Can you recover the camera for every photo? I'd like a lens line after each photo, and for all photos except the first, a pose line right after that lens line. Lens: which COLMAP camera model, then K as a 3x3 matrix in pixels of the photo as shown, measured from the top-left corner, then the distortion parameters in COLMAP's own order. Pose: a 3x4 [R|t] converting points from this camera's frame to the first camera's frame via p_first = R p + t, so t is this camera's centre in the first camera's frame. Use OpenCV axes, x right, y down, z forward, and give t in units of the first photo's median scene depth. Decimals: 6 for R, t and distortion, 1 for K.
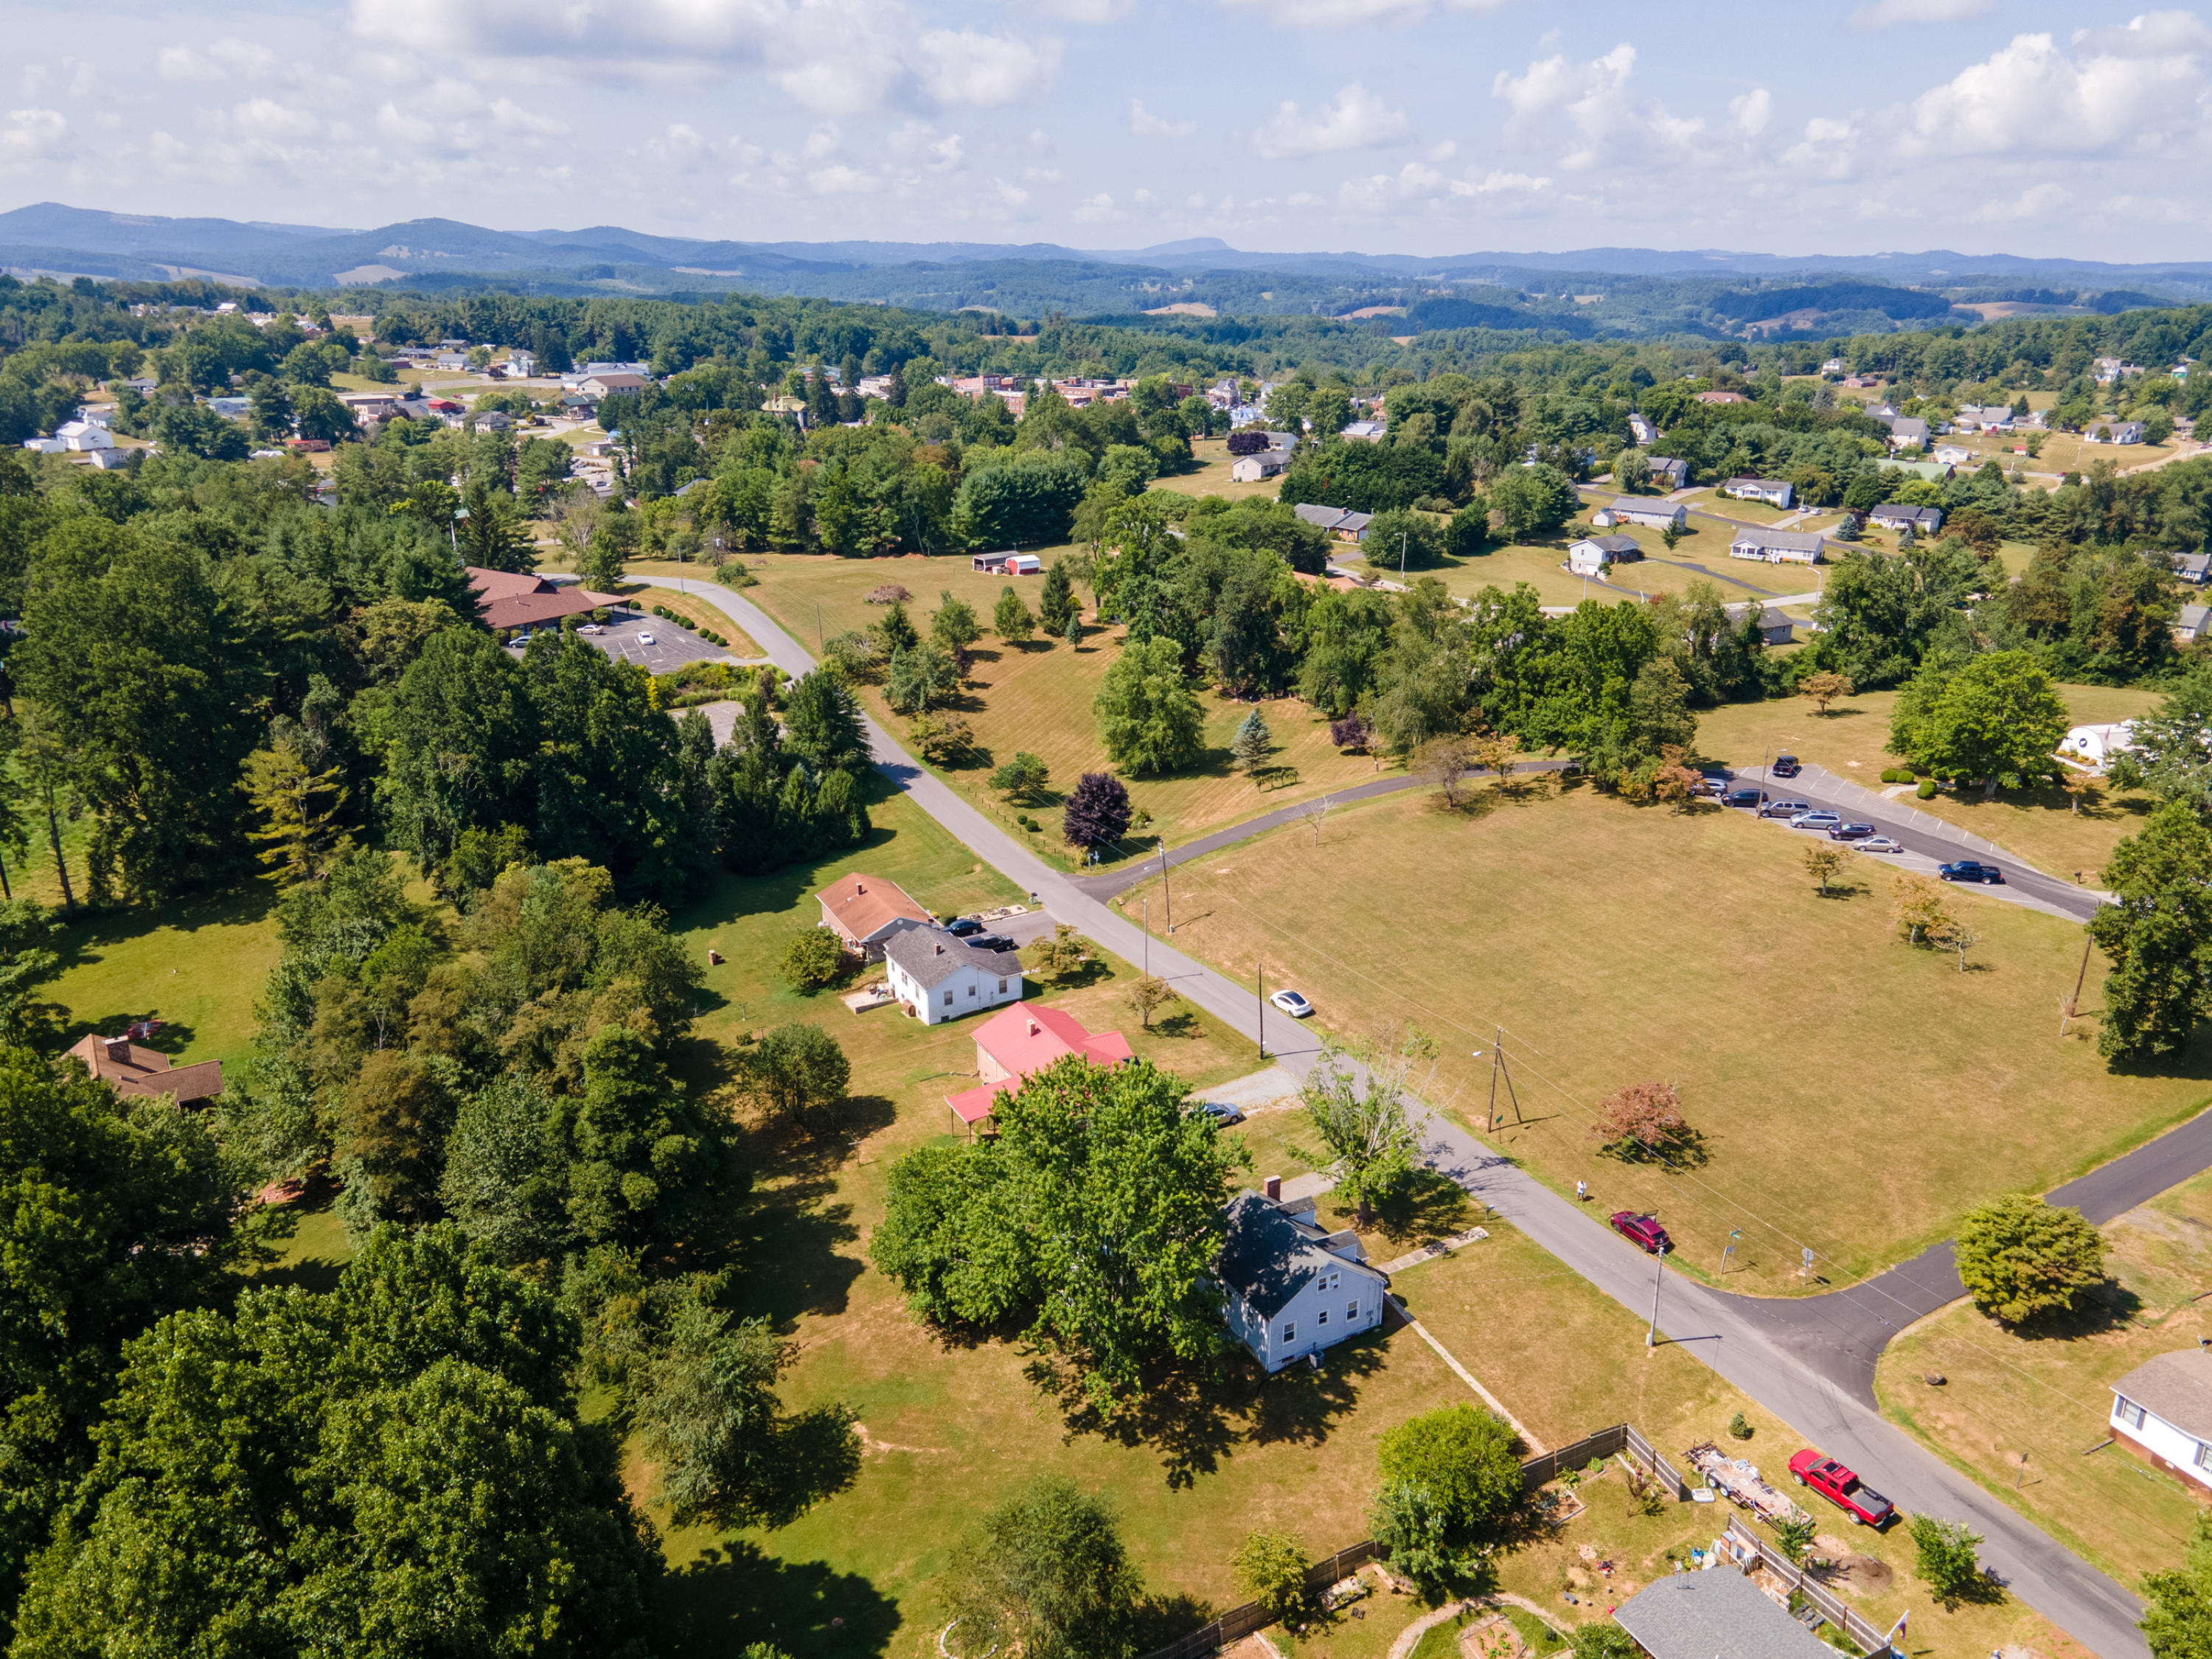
lens RADIAL K [[1620.9, 0, 1115.8], [0, 1620.9, 822.5], [0, 0, 1]] dist [0.035704, 0.016637]
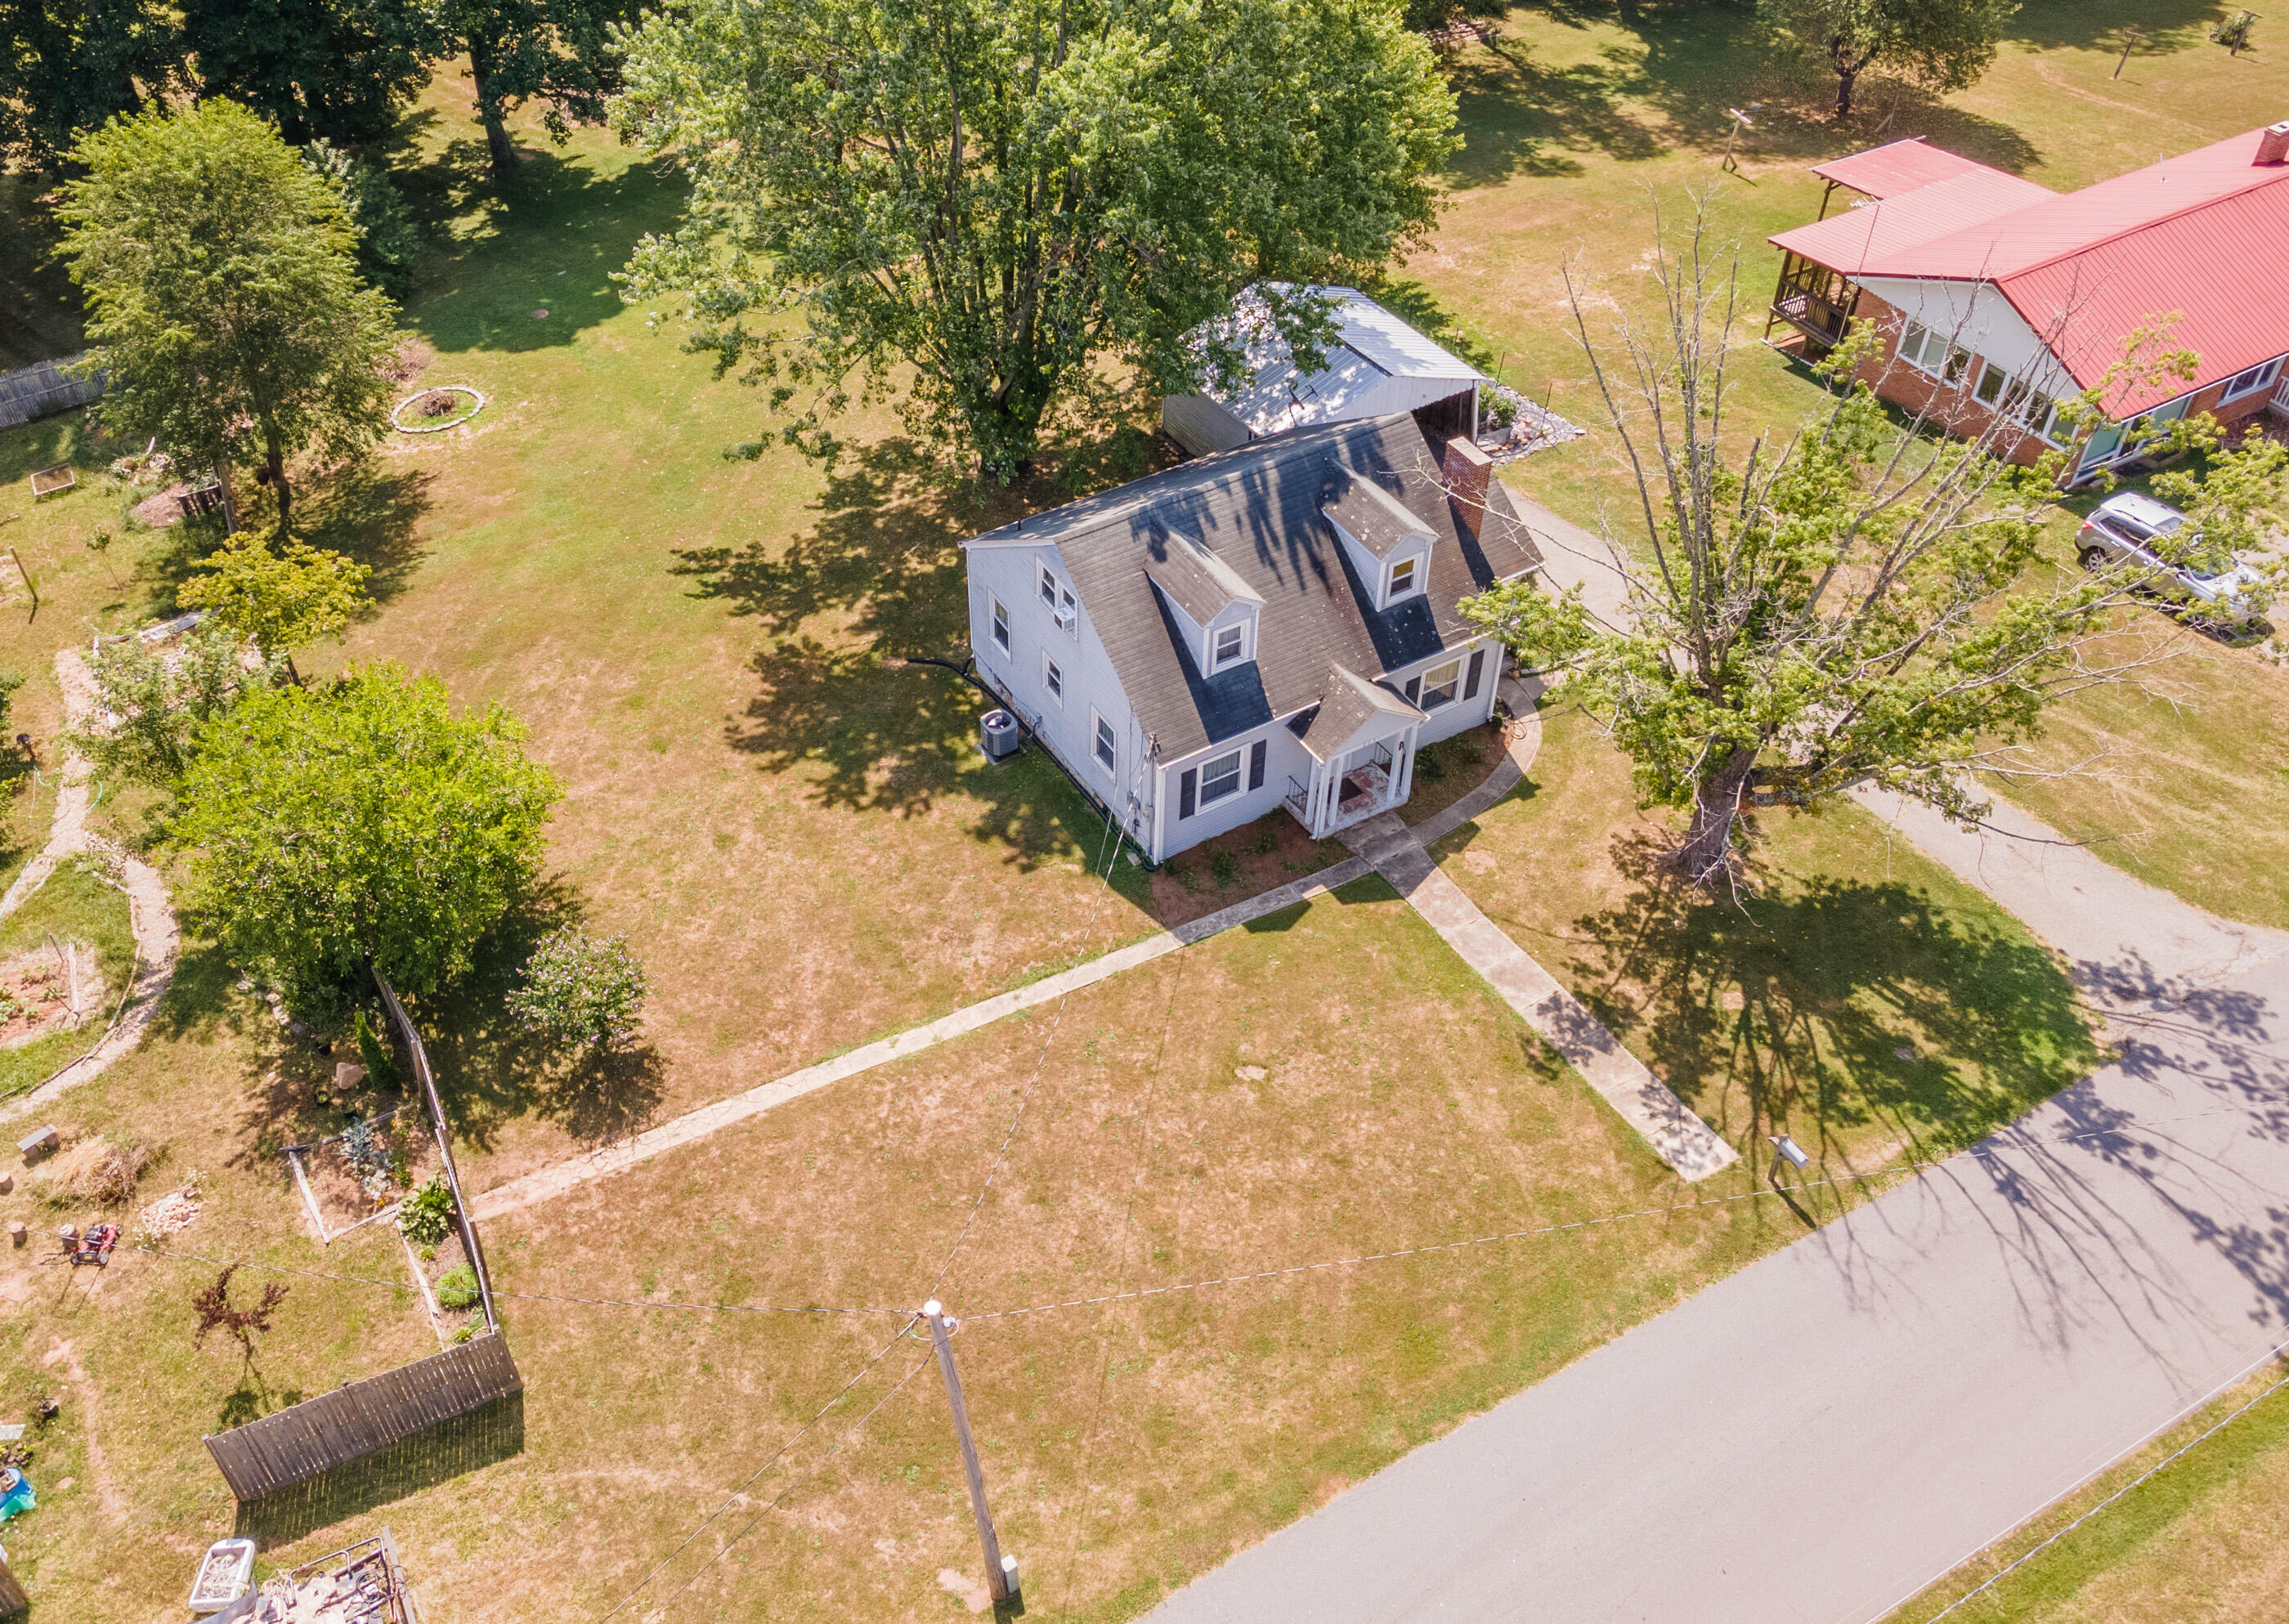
lens RADIAL K [[1926.2, 0, 1081.6], [0, 1926.2, 733.2], [0, 0, 1]] dist [0.045984, -0.003019]
pose [[0.026885, 0.667122, -0.744463, 0.246315], [-0.318556, 0.711624, 0.626190, 0.023183], [0.947523, 0.220318, 0.231648, 0.491616]]
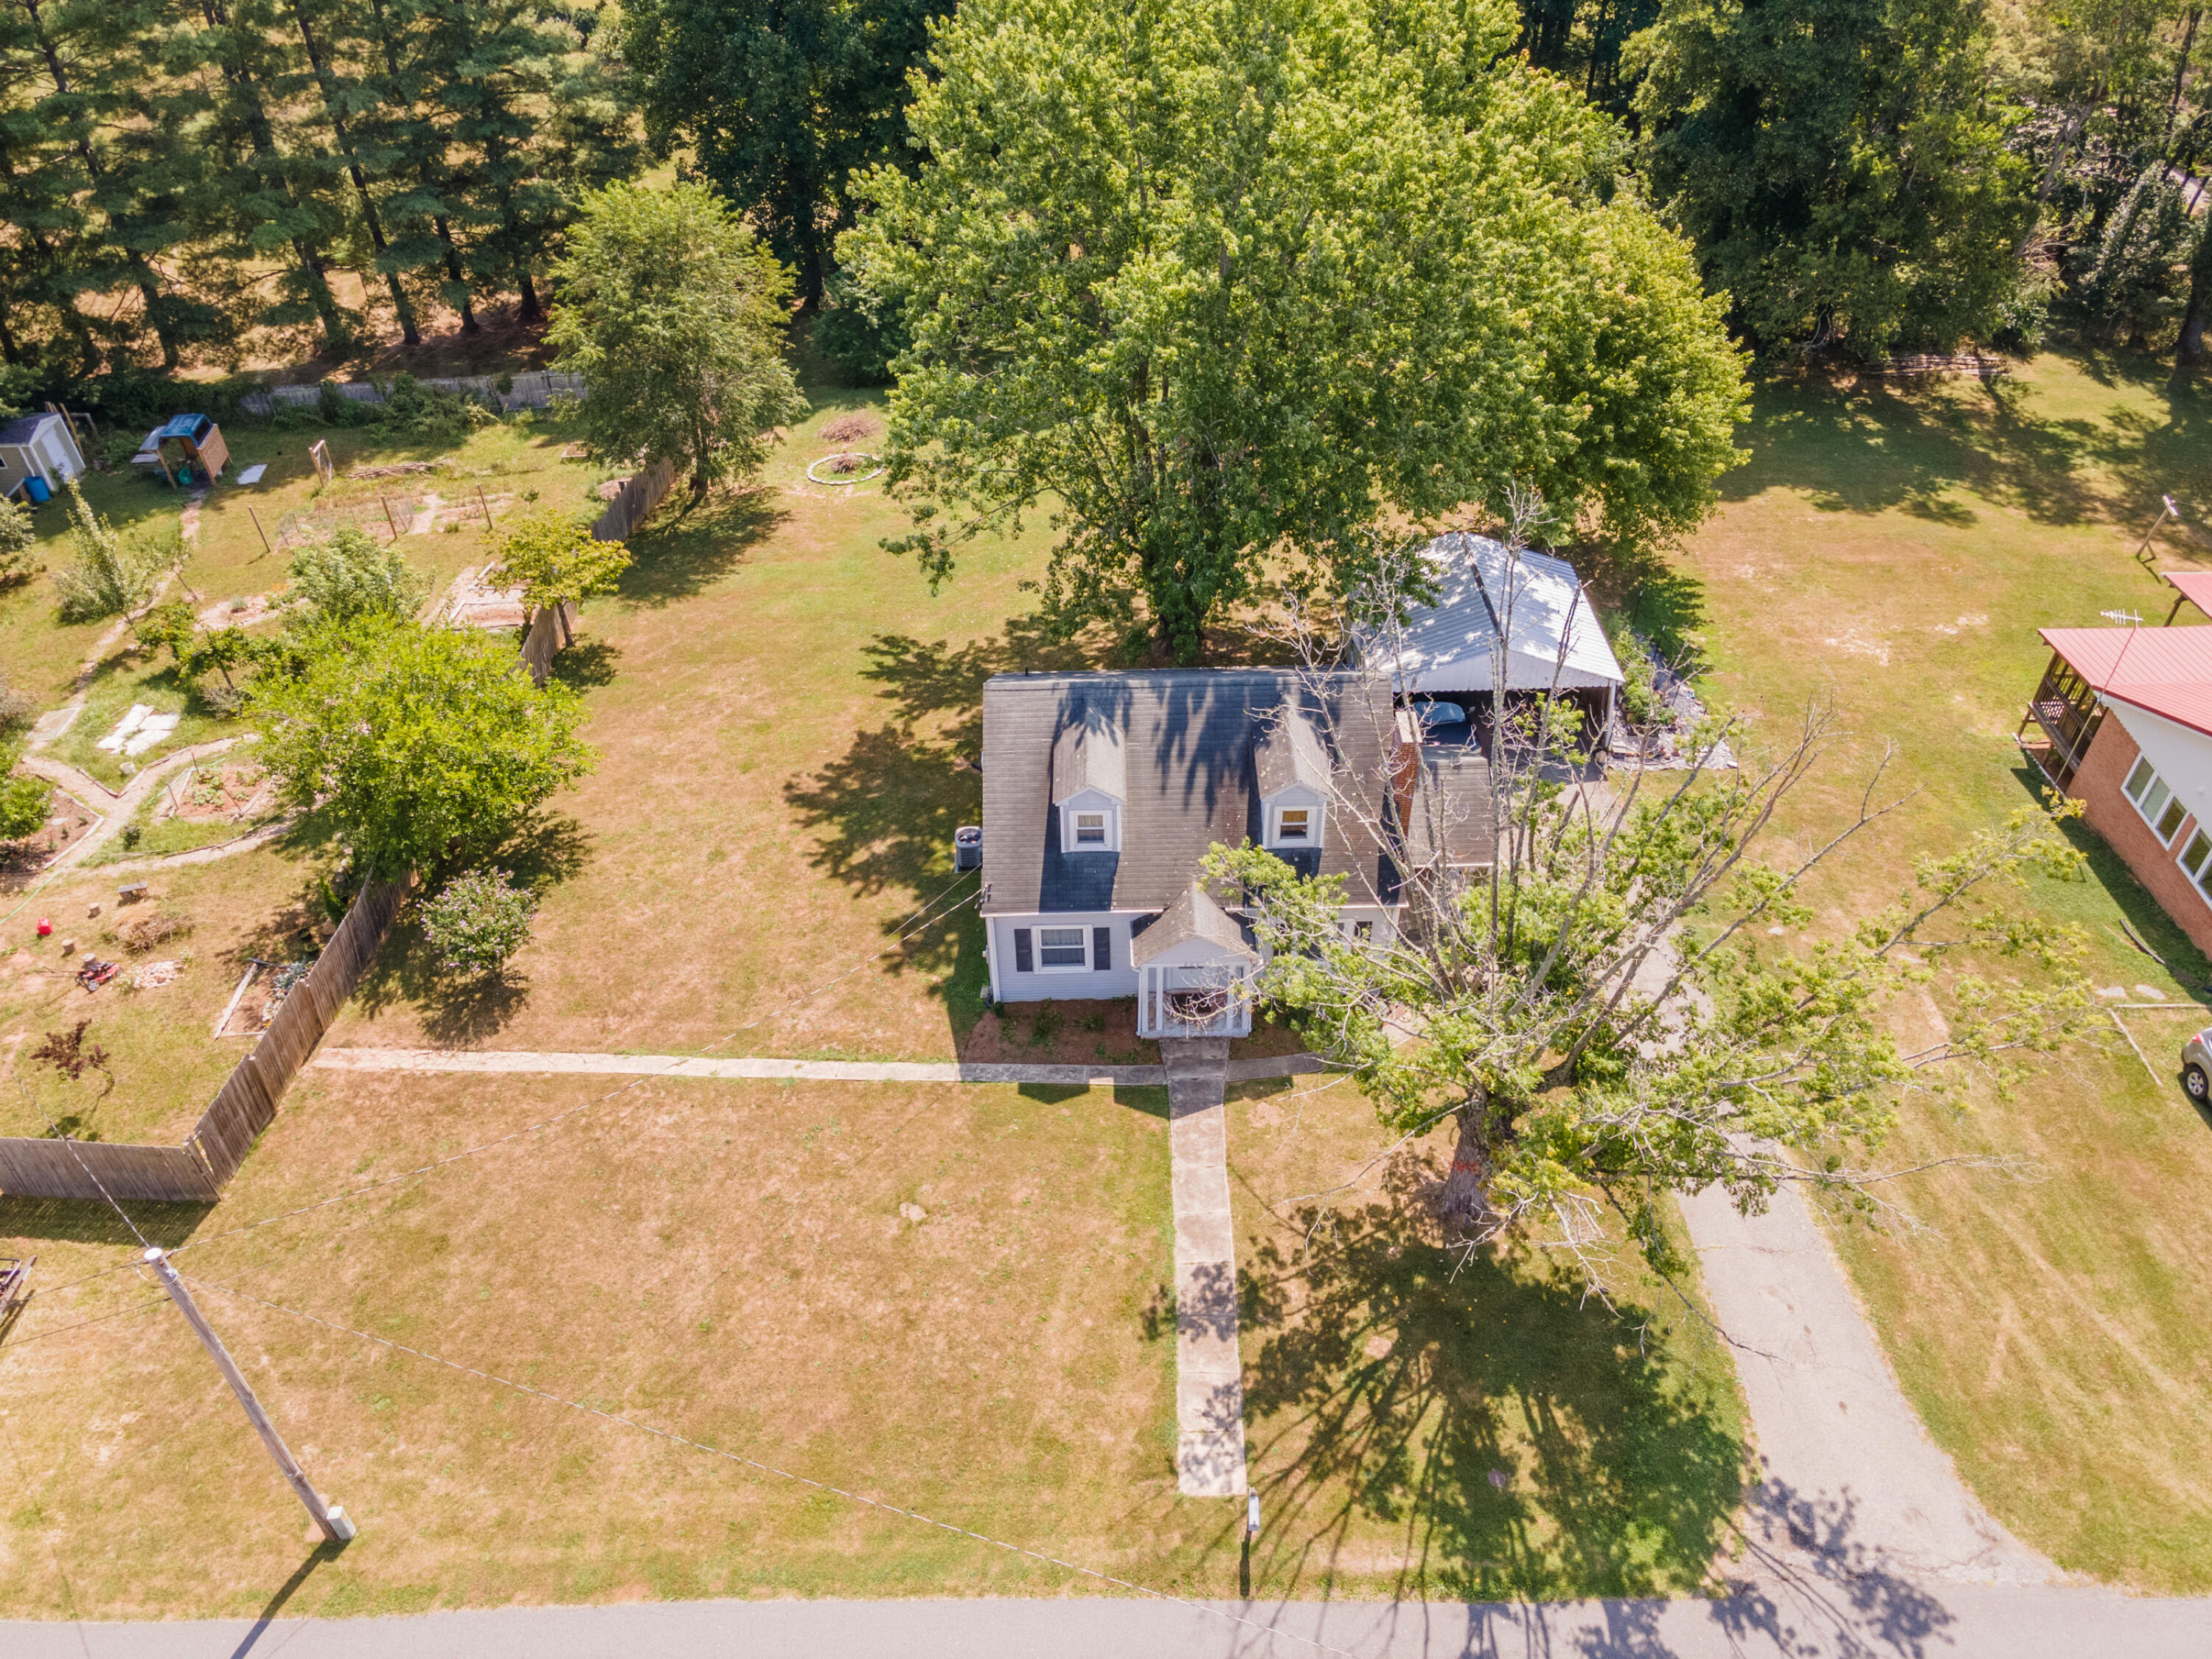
lens RADIAL K [[1620.9, 0, 1123.6], [0, 1620.9, 824.5], [0, 0, 1]] dist [0.035704, 0.016637]
pose [[-0.459398, 0.588104, -0.665648, 0.204625], [-0.281680, 0.614268, 0.737110, 0.003616], [0.842383, 0.526127, -0.116536, 0.580330]]
